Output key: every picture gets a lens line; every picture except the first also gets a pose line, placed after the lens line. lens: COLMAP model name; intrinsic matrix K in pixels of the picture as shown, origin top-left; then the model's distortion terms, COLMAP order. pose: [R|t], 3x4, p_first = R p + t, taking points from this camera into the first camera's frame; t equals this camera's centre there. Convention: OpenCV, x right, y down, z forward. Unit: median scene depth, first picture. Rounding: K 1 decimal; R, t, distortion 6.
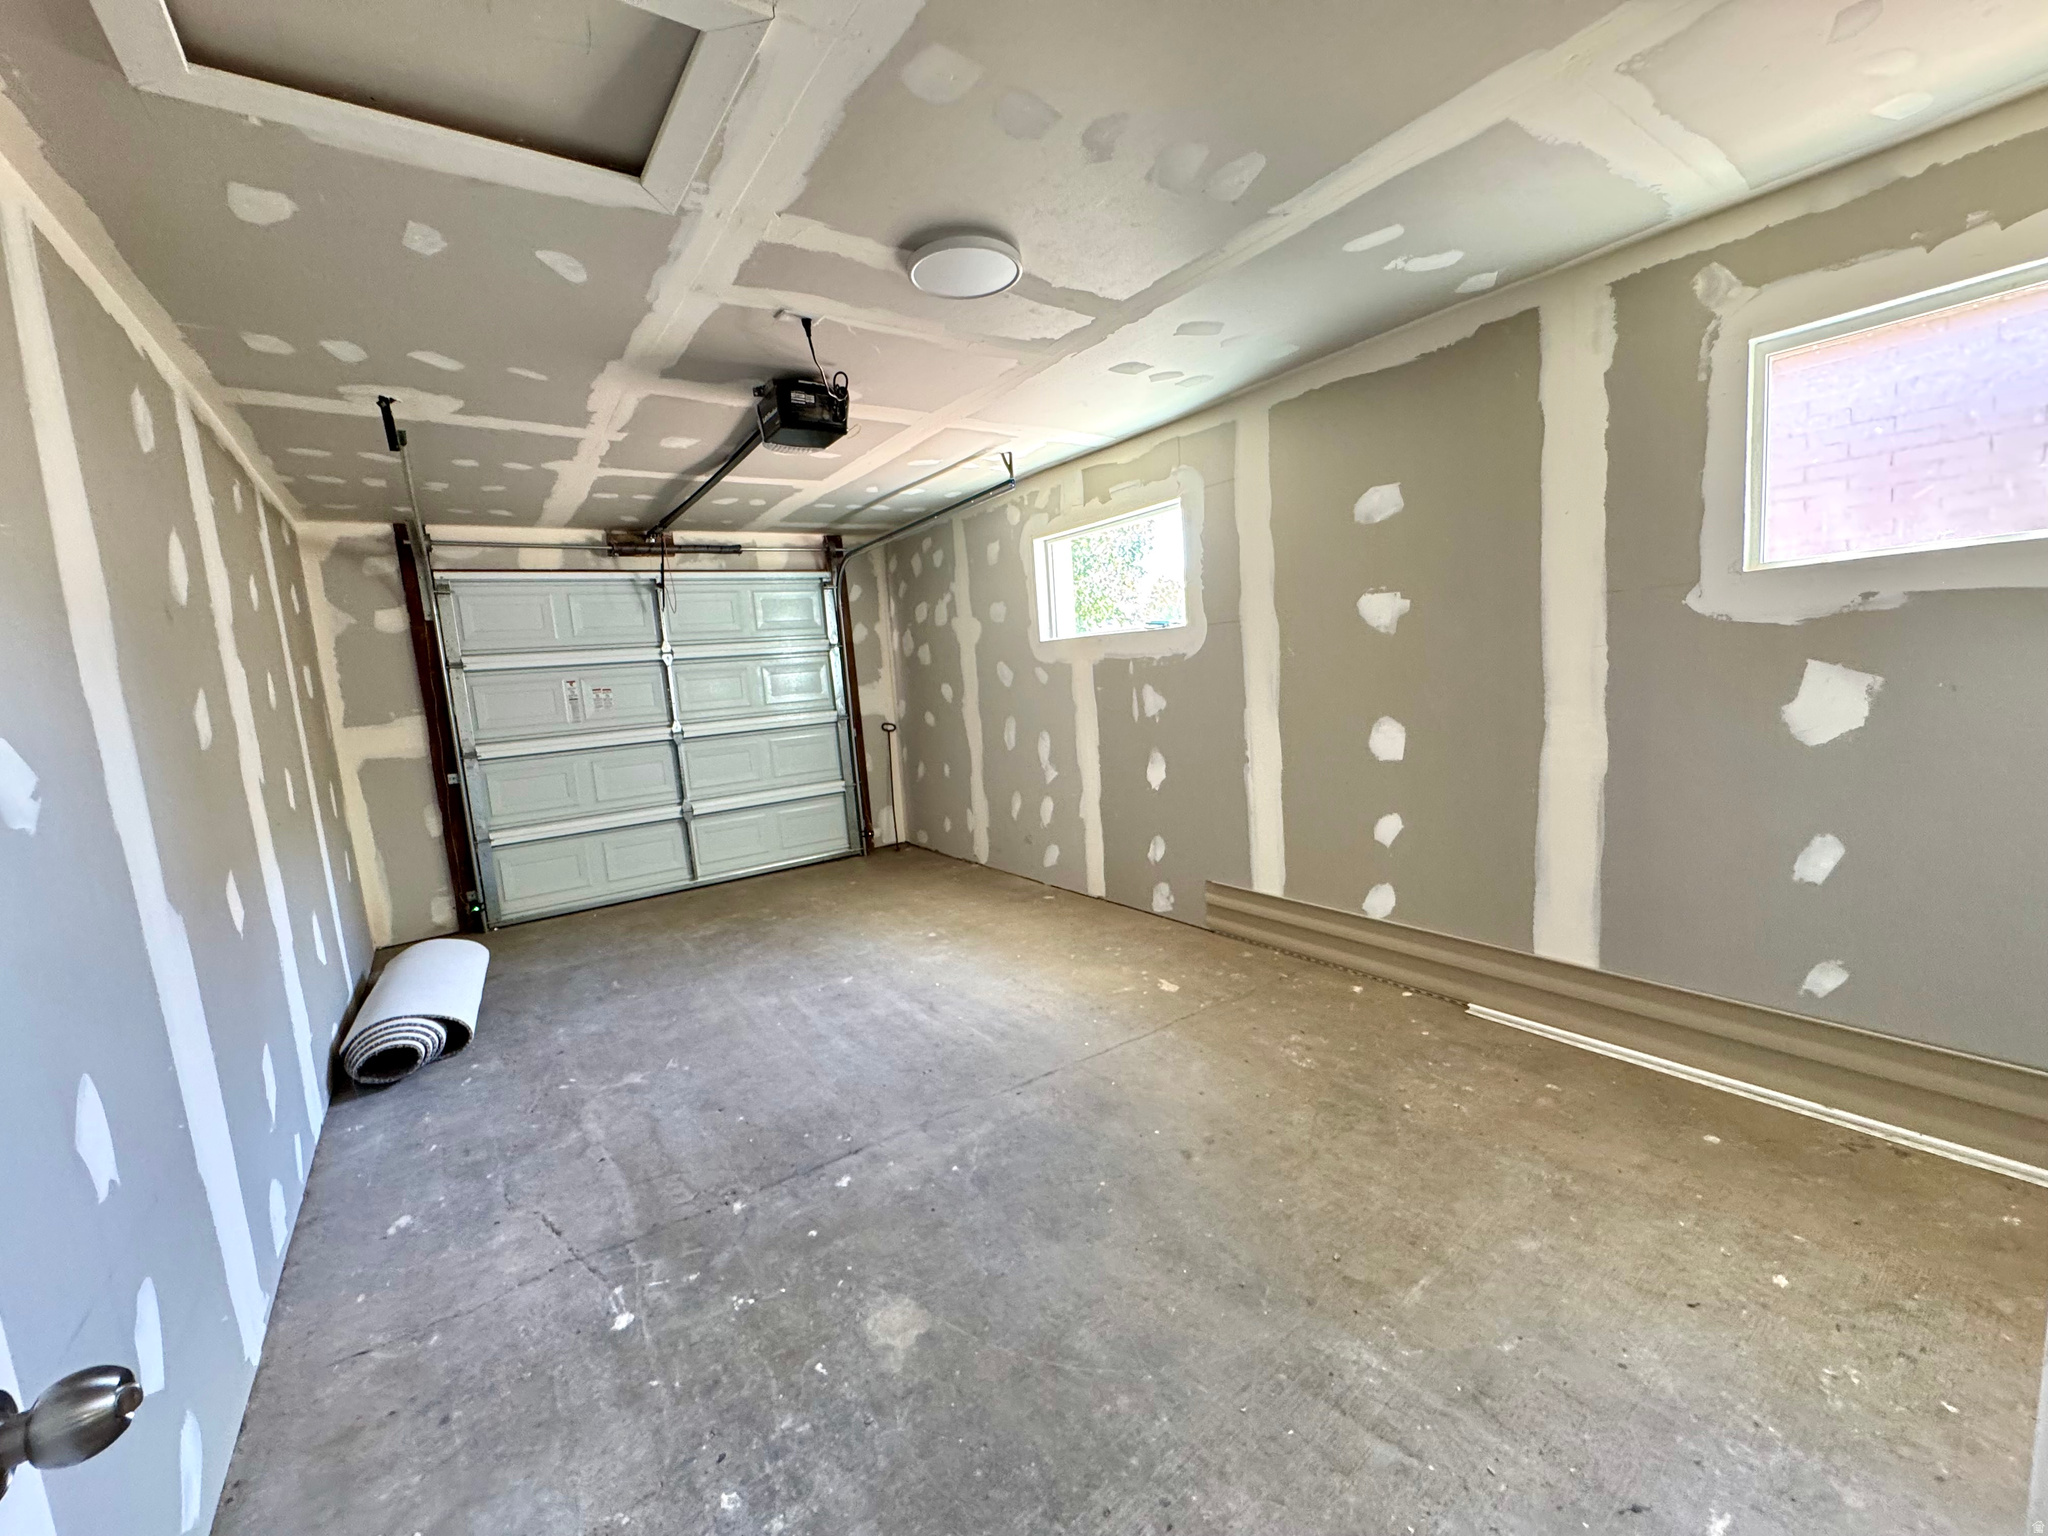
lens RADIAL K [[825.7, 0, 1024.5], [0, 825.7, 769.9], [0, 0, 1]] dist [-0.002644, -0.000050]
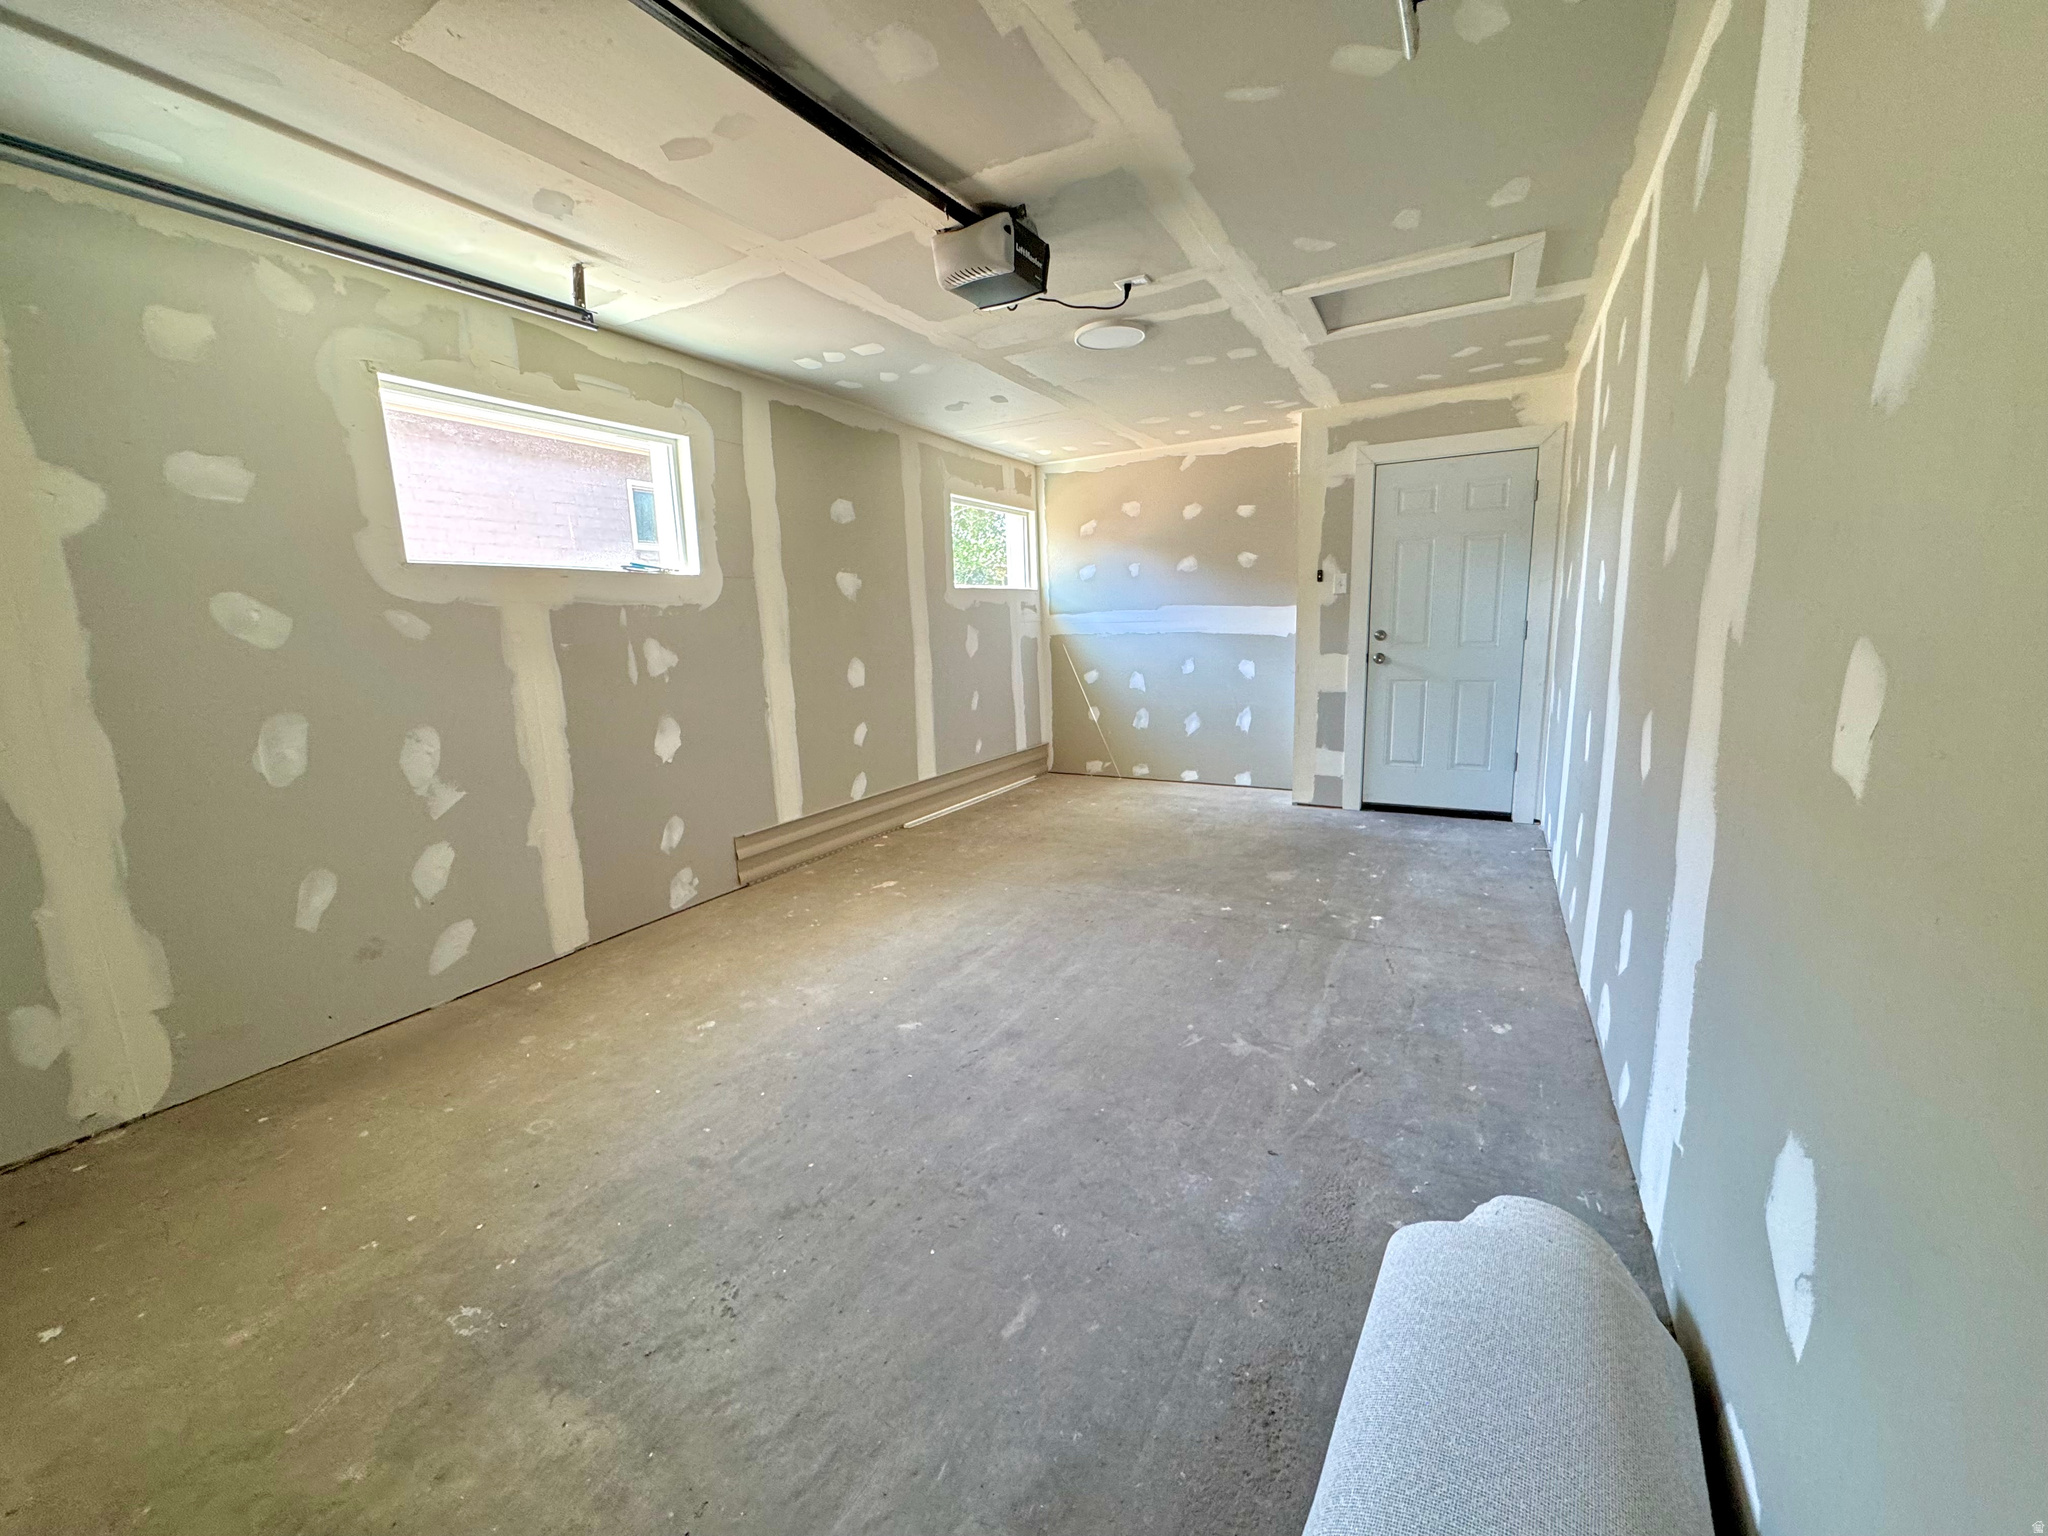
lens RADIAL K [[825.7, 0, 1023.7], [0, 825.7, 771.6], [0, 0, 1]] dist [-0.002644, -0.000050]
pose [[-0.437370, -0.071308, 0.896450, -0.923300], [0.181184, 0.969422, 0.165510, -0.049962], [-0.880841, 0.234812, -0.411076, 1.239048]]
